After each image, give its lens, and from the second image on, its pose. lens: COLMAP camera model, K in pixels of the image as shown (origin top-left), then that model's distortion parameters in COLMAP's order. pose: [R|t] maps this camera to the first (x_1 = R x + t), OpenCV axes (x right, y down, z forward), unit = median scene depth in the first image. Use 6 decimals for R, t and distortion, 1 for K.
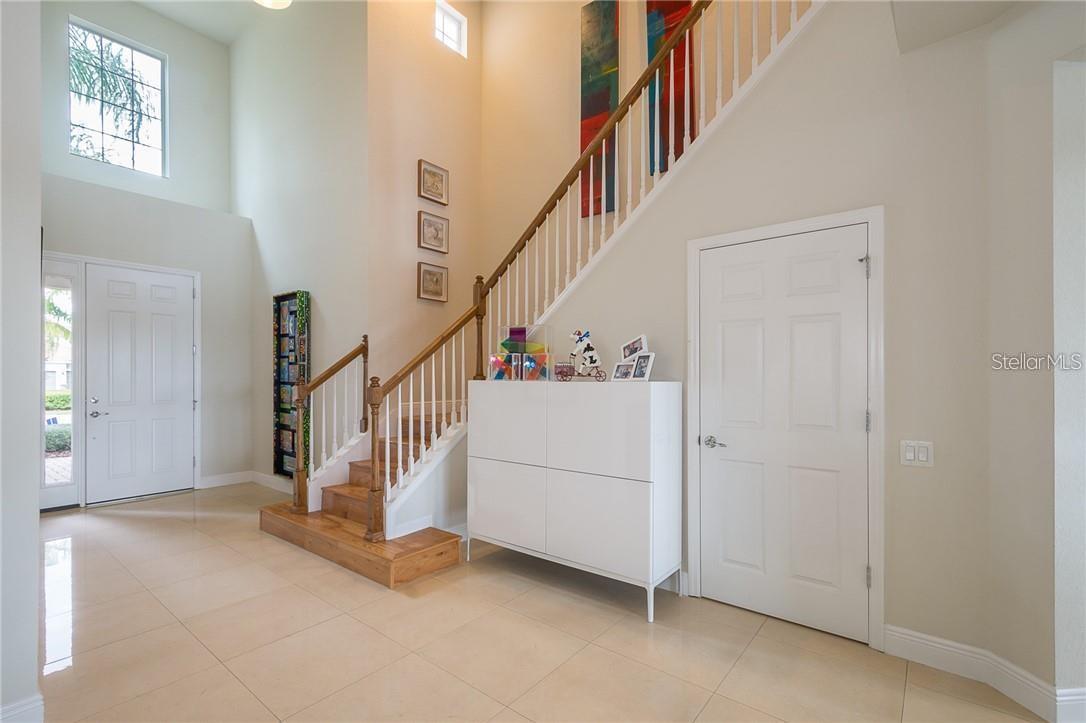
lens RADIAL K [[503.2, 0, 543.1], [0, 503.2, 375.1], [0, 0, 1]] dist [0.015252, 0.000229]
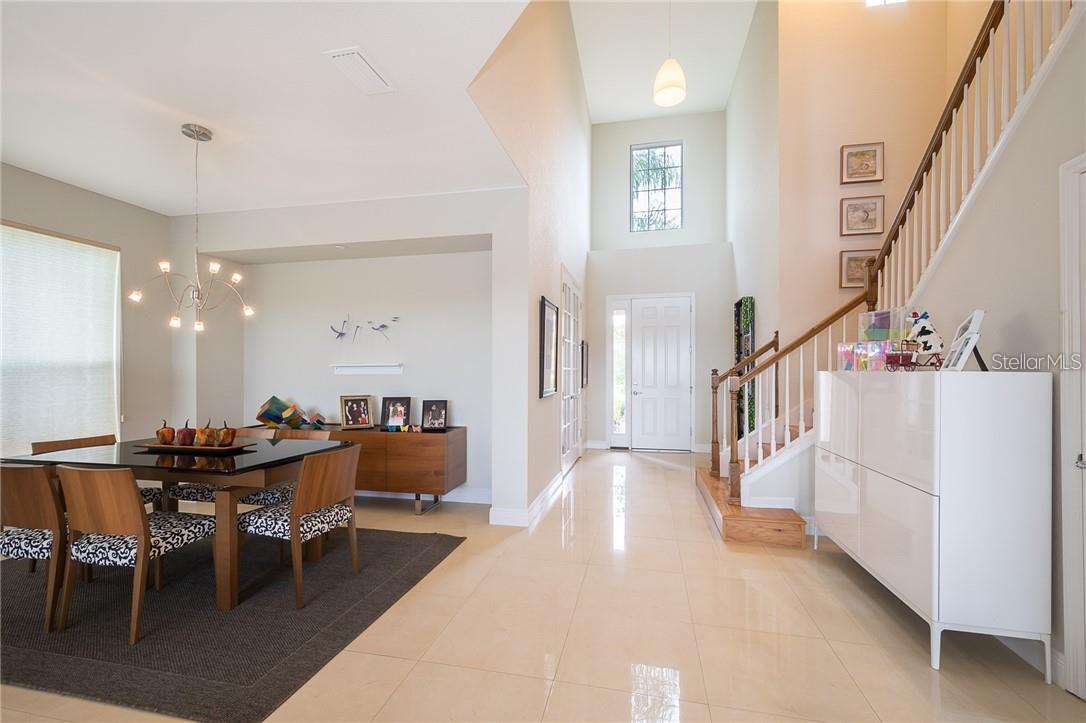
lens RADIAL K [[480.3, 0, 518.8], [0, 480.3, 370.2], [0, 0, 1]] dist [0.011620, 0.000122]
pose [[0.421693, -0.000825, -0.906738, 0.368635], [0.001763, 0.999998, -0.000090, 0.006018], [0.906737, -0.001561, 0.421694, 0.039659]]
